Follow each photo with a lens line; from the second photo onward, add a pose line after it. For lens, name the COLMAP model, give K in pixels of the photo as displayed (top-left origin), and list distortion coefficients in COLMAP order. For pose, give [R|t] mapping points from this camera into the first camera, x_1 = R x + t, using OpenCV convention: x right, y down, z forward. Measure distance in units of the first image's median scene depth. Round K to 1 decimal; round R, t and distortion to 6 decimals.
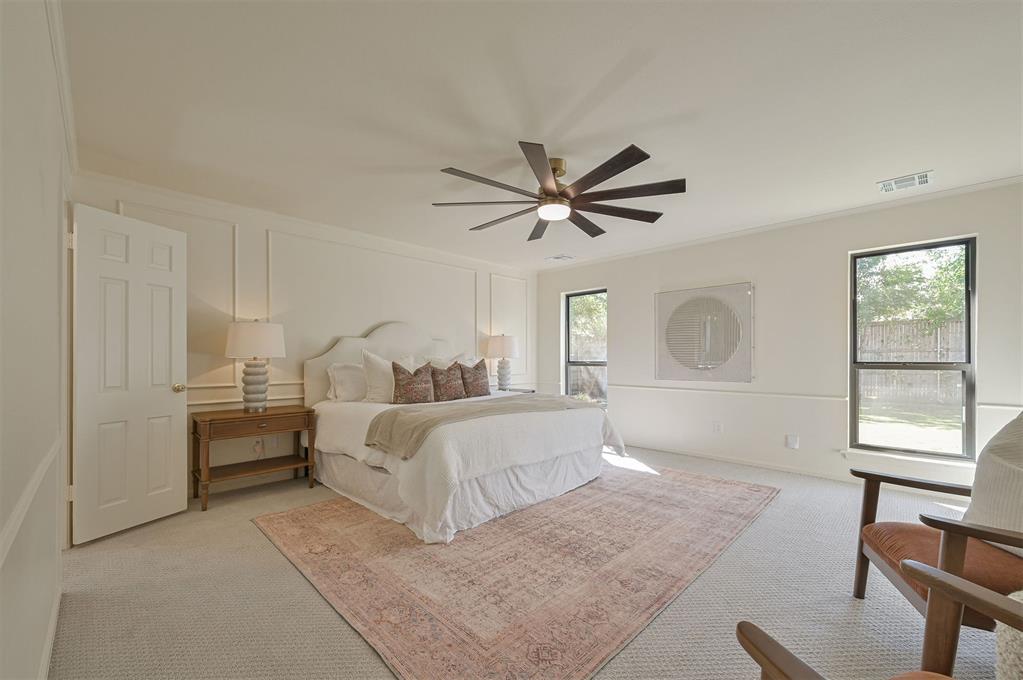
lens RADIAL K [[405.3, 0, 512.3], [0, 405.3, 351.2], [0, 0, 1]] dist [-0.002406, -0.000102]
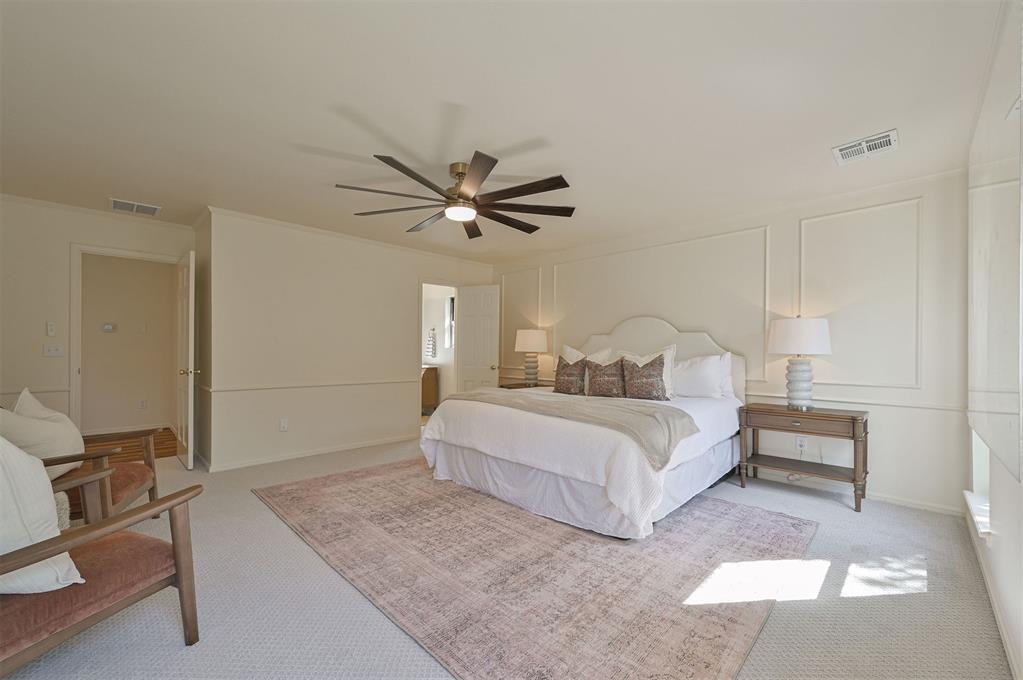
lens RADIAL K [[405.3, 0, 512.6], [0, 405.3, 348.8], [0, 0, 1]] dist [-0.002406, -0.000102]
pose [[0.020417, -0.006681, -0.999769, 0.947996], [0.008569, 0.999942, -0.006507, 0.014745], [0.999755, -0.008434, 0.020473, 0.918441]]
